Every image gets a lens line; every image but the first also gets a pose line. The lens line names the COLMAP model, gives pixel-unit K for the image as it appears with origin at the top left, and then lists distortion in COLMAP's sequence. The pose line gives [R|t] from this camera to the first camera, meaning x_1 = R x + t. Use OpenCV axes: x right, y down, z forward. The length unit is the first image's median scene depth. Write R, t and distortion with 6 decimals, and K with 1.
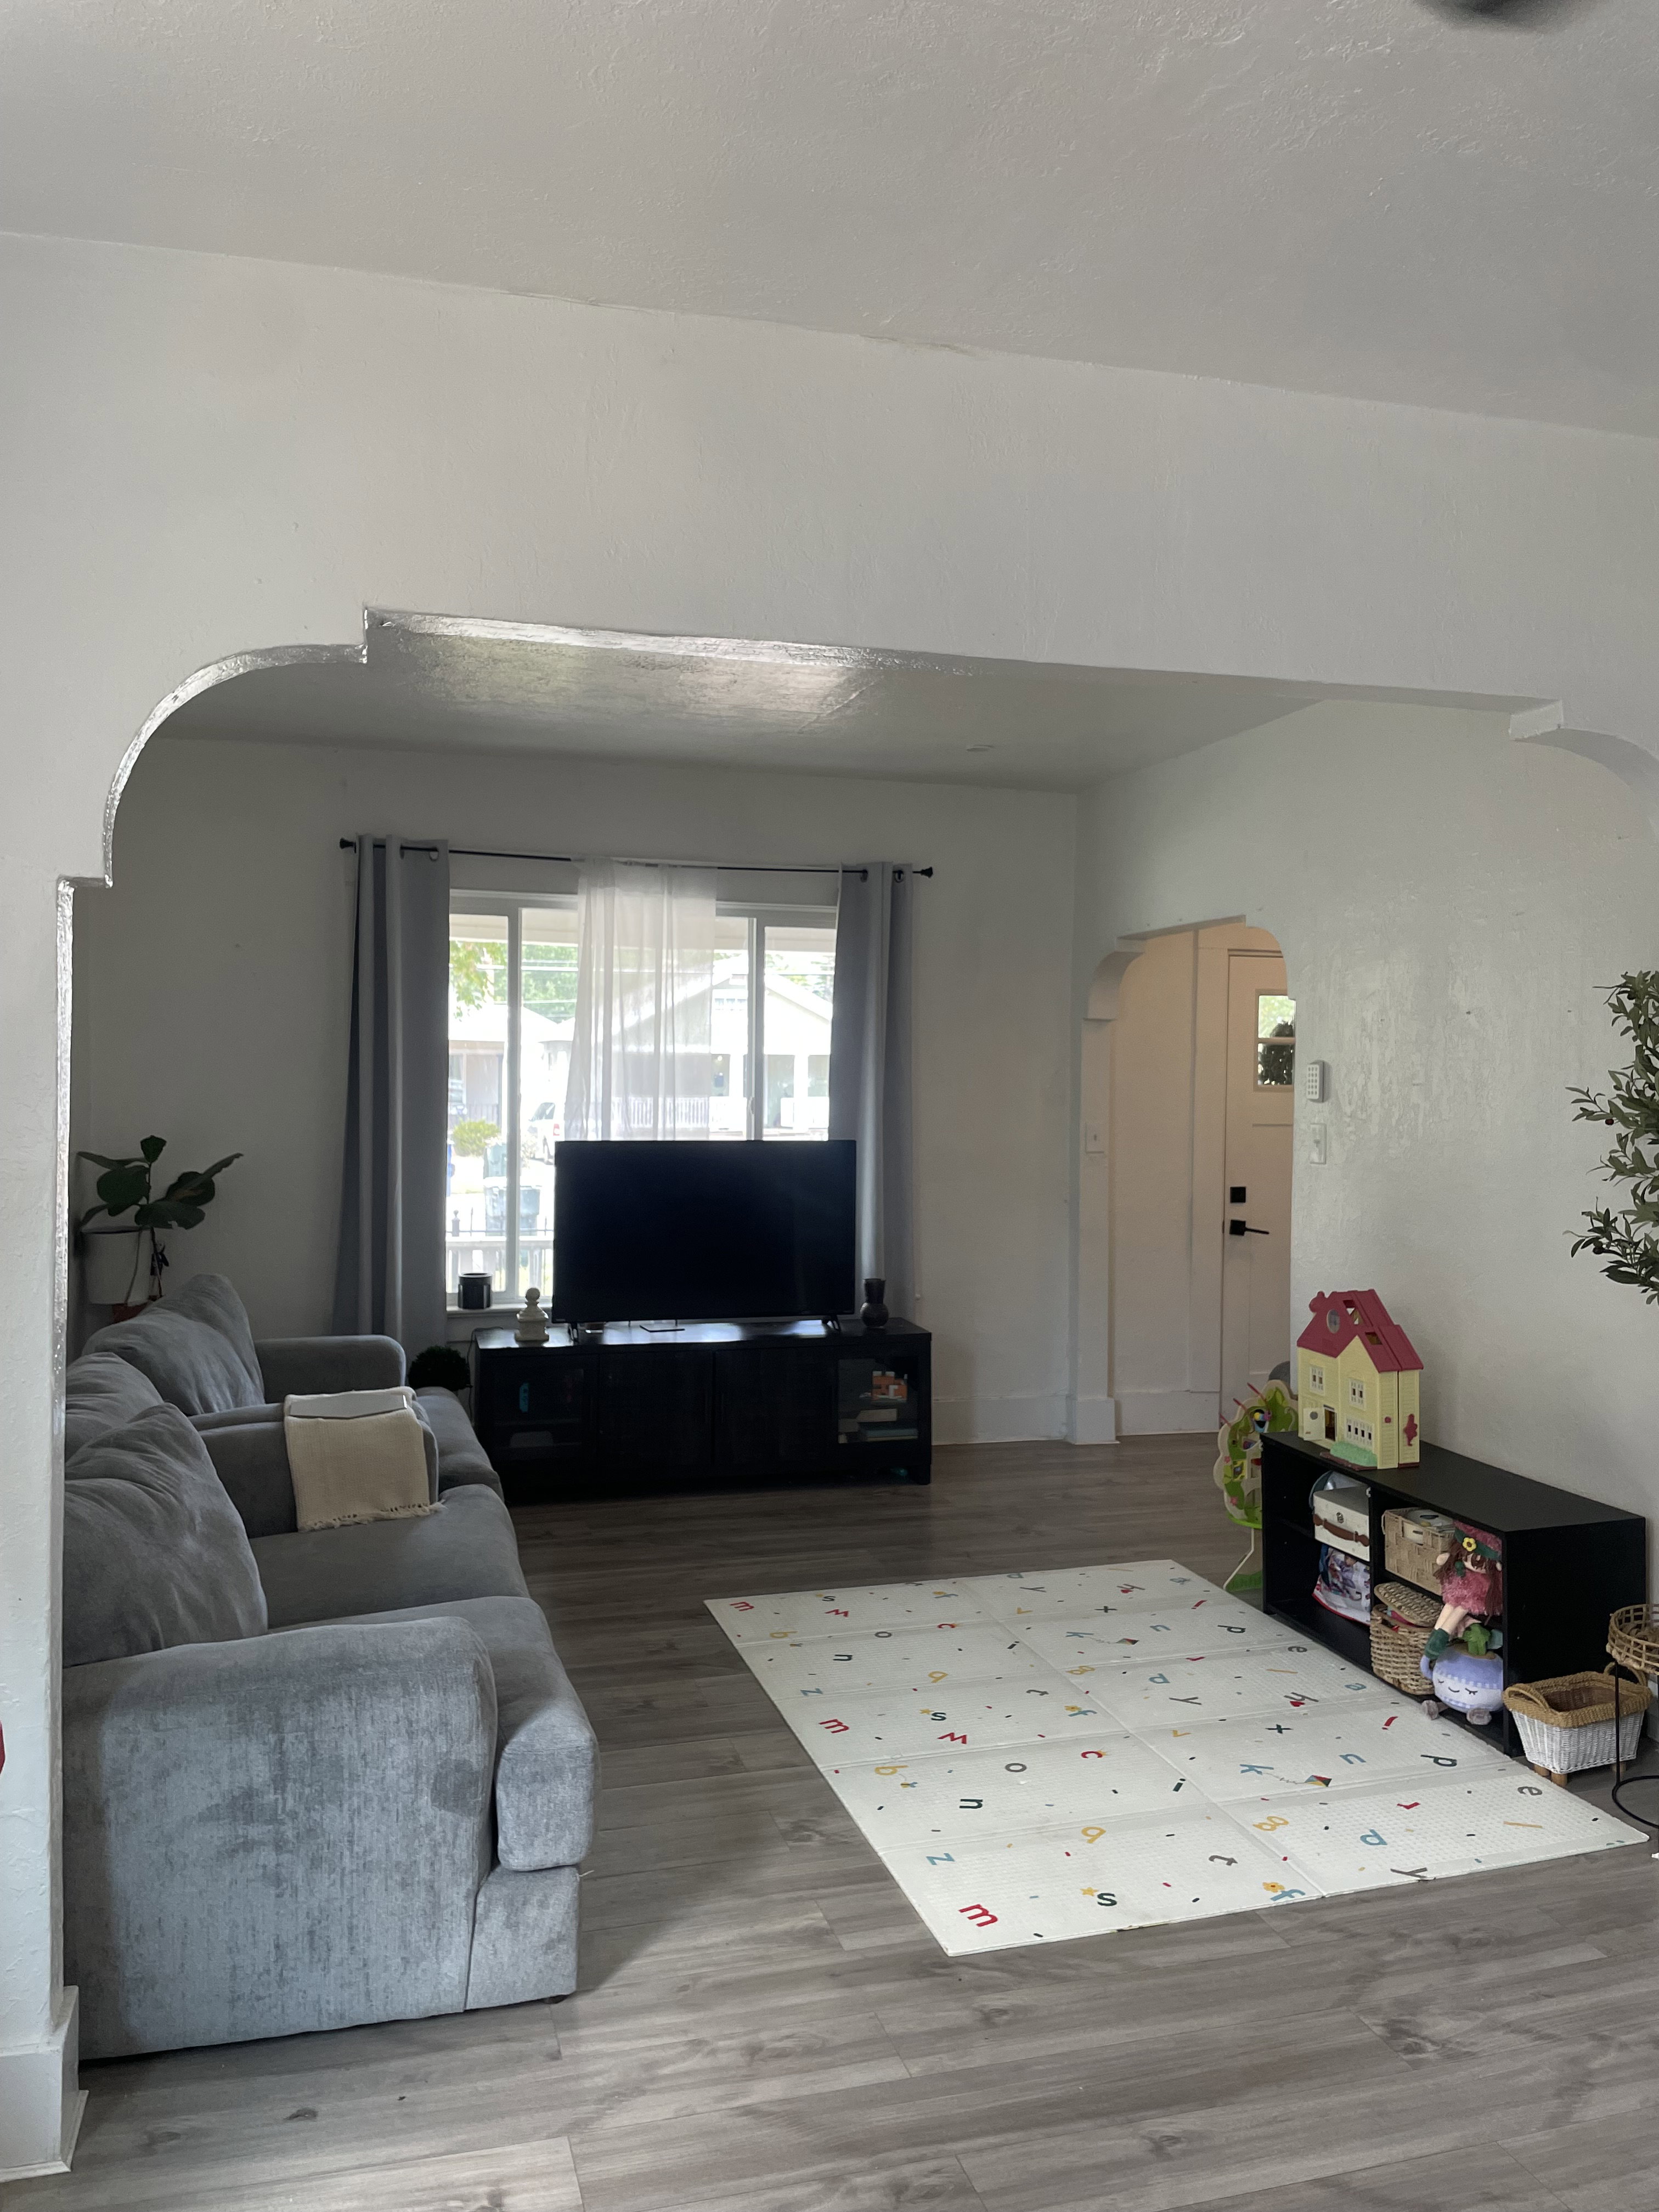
lens RADIAL K [[1660.3, 0, 824.7], [0, 1660.3, 1093.8], [0, 0, 1]] dist [0.082389, -0.108373]
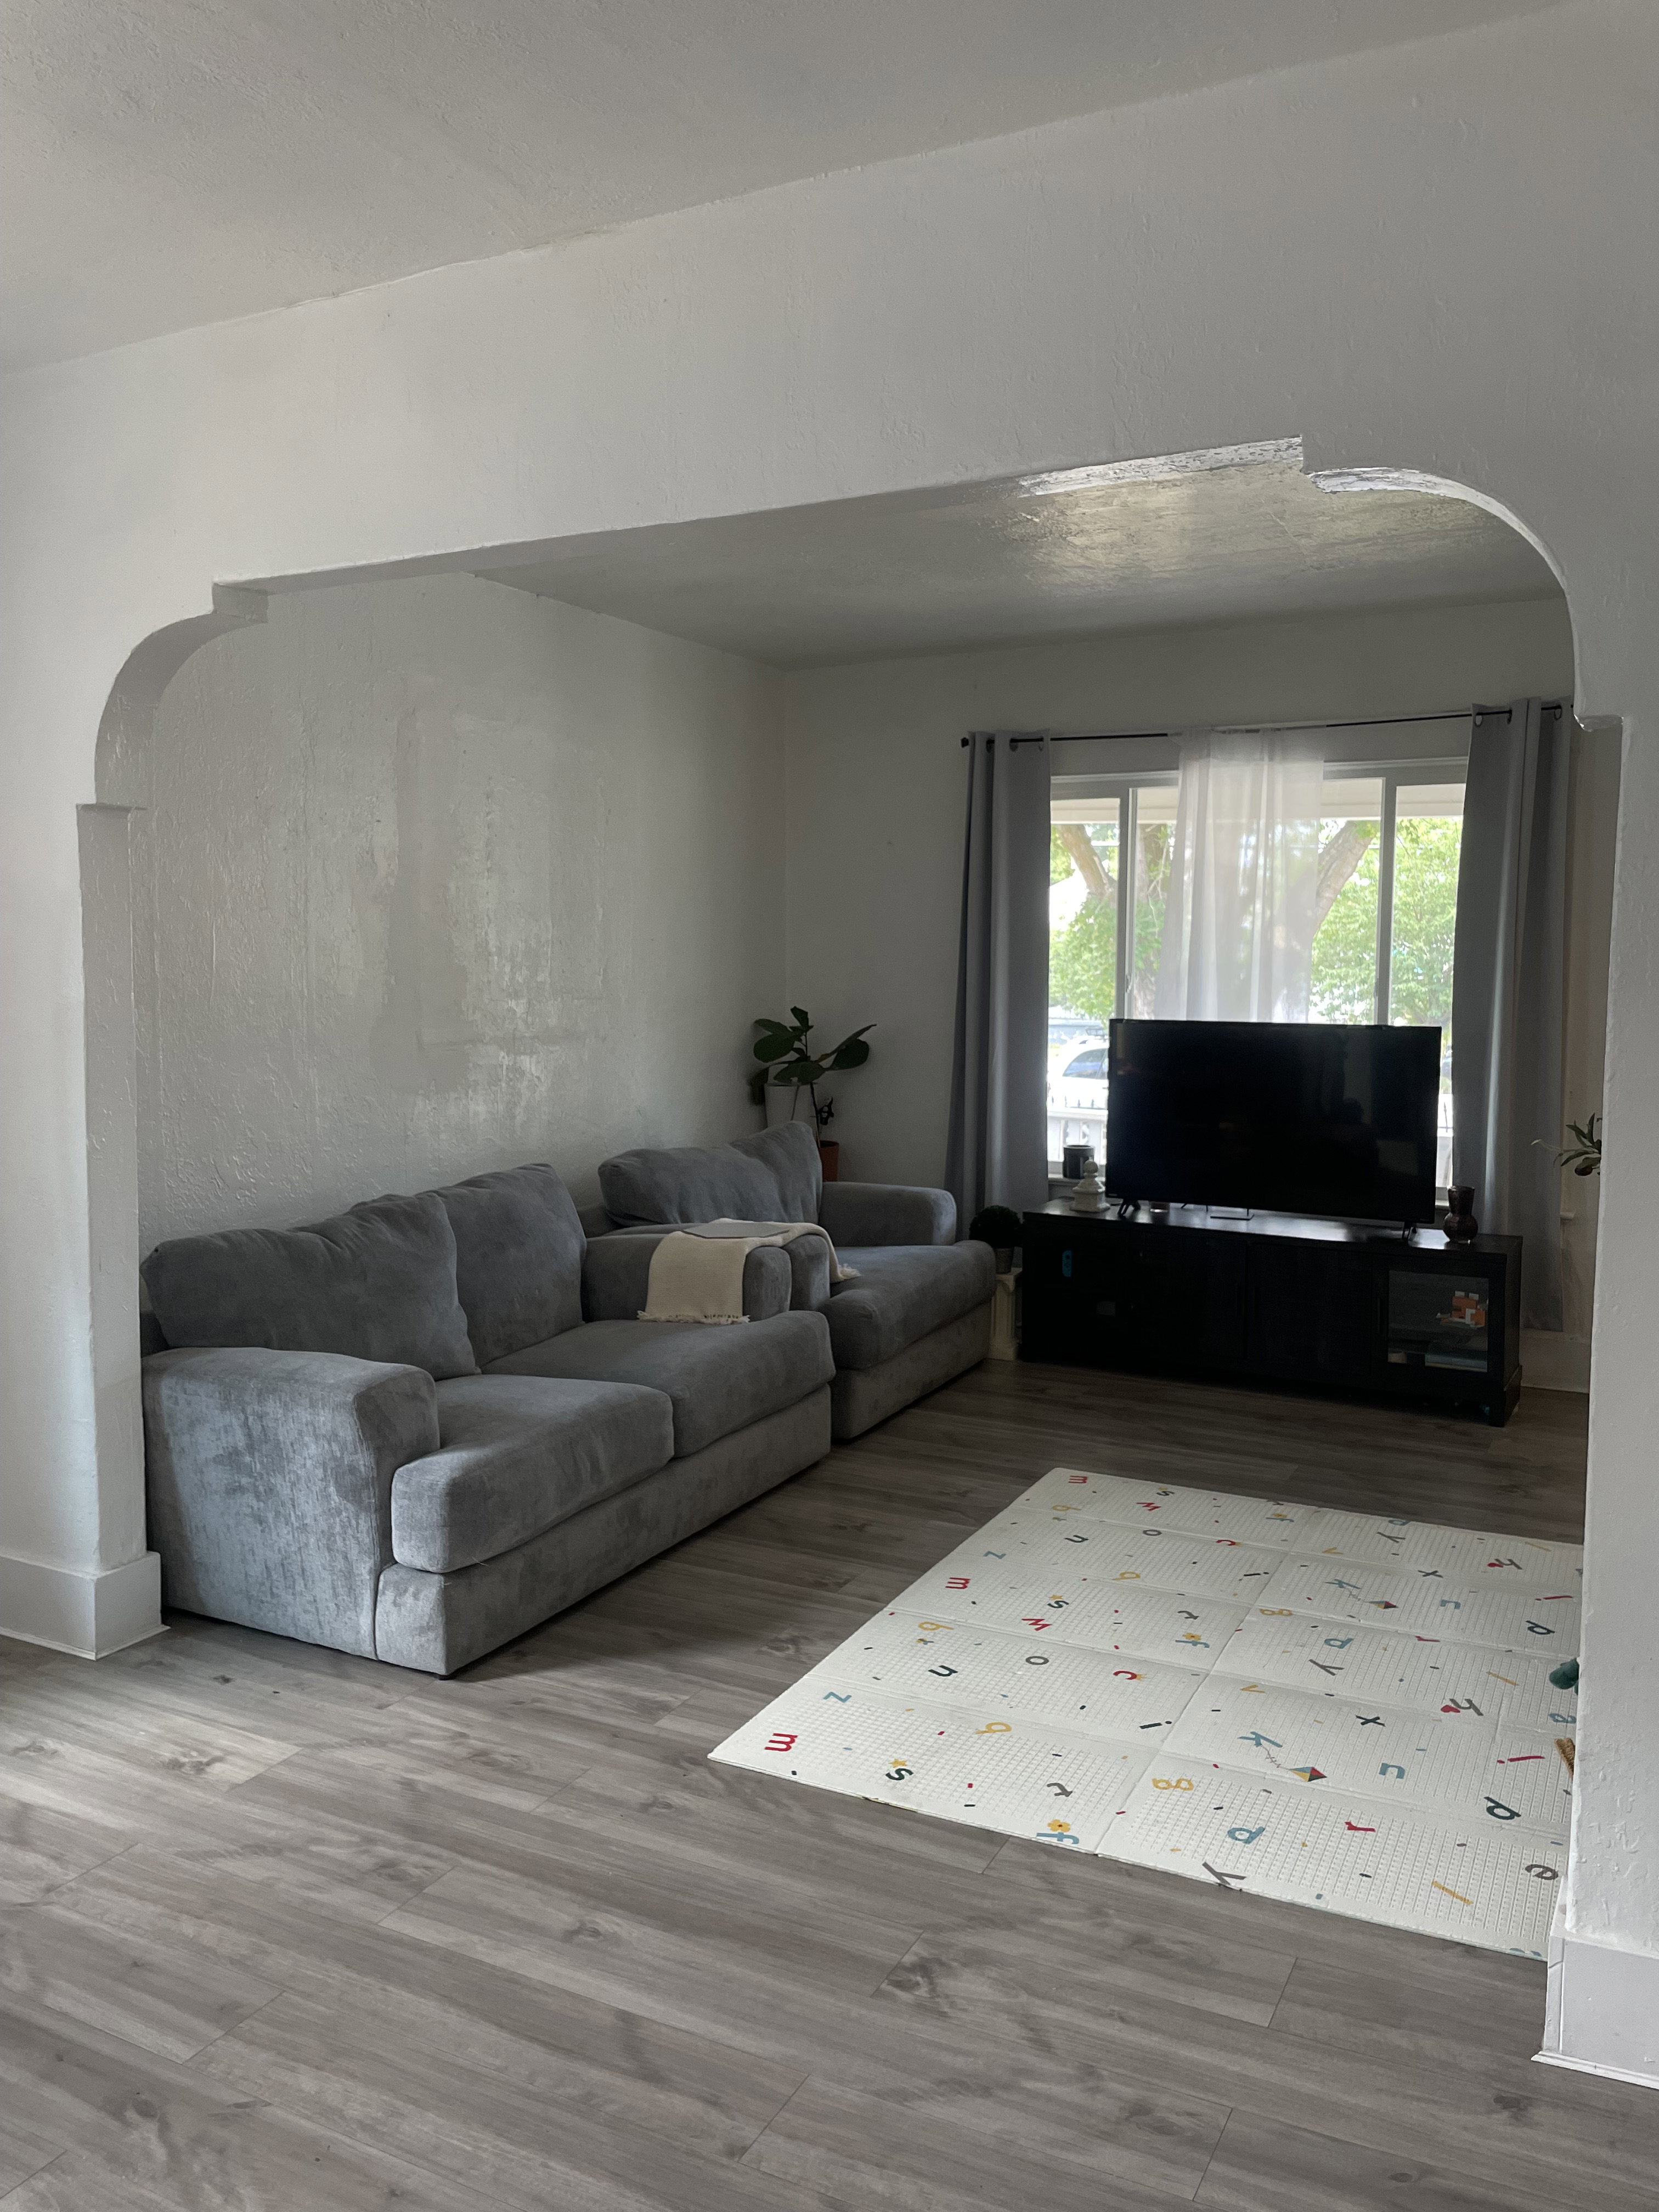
lens RADIAL K [[1660.3, 0, 837.2], [0, 1660.3, 1098.5], [0, 0, 1]] dist [0.082389, -0.108373]
pose [[0.728311, 0.053007, -0.683193, 0.749578], [-0.009220, 0.997671, 0.067578, 0.017518], [0.685185, -0.042919, 0.727104, 0.264179]]
